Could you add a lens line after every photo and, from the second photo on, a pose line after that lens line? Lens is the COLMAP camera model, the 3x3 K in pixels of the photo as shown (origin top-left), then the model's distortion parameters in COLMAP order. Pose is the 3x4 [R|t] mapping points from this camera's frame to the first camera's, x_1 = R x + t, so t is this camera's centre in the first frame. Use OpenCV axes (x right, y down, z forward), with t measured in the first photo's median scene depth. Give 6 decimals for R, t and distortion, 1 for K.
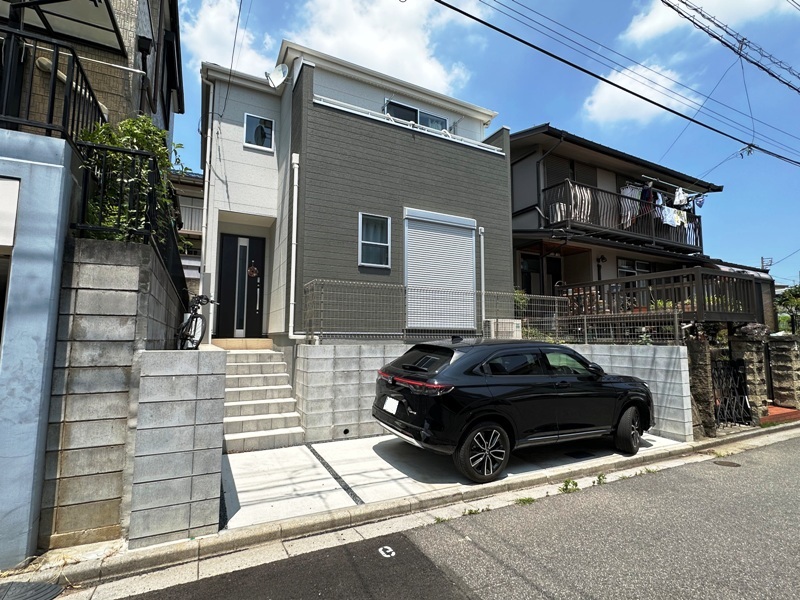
lens RADIAL K [[388.1, 0, 400.0], [0, 388.1, 300.0], [0, 0, 1]] dist [-0.003989, 0.000813]
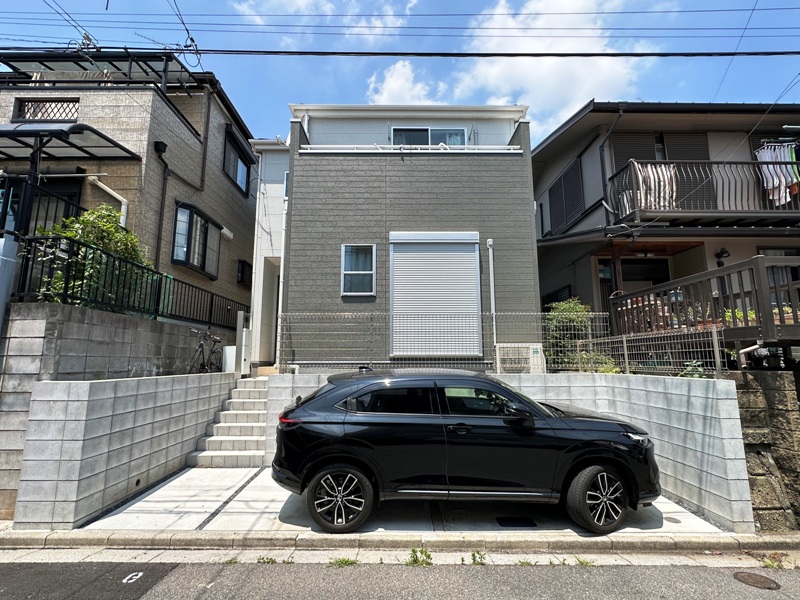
lens RADIAL K [[388.1, 0, 400.0], [0, 388.1, 300.0], [0, 0, 1]] dist [-0.003989, 0.000813]
pose [[0.894427, -0.075883, -0.440728, 0.741573], [0.050239, 0.996310, -0.069585, 0.002836], [0.444382, 0.040097, 0.894939, 0.225784]]
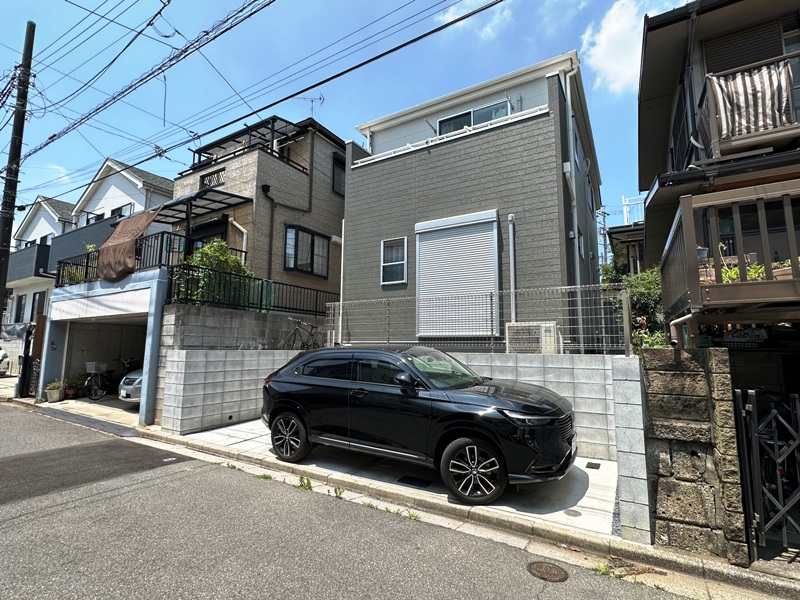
lens RADIAL K [[388.1, 0, 400.0], [0, 388.1, 300.0], [0, 0, 1]] dist [-0.003989, 0.000813]
pose [[0.533510, -0.103820, -0.839398, 1.411253], [0.077861, 0.994252, -0.073486, 0.075232], [0.842202, -0.026151, 0.538527, 0.616675]]
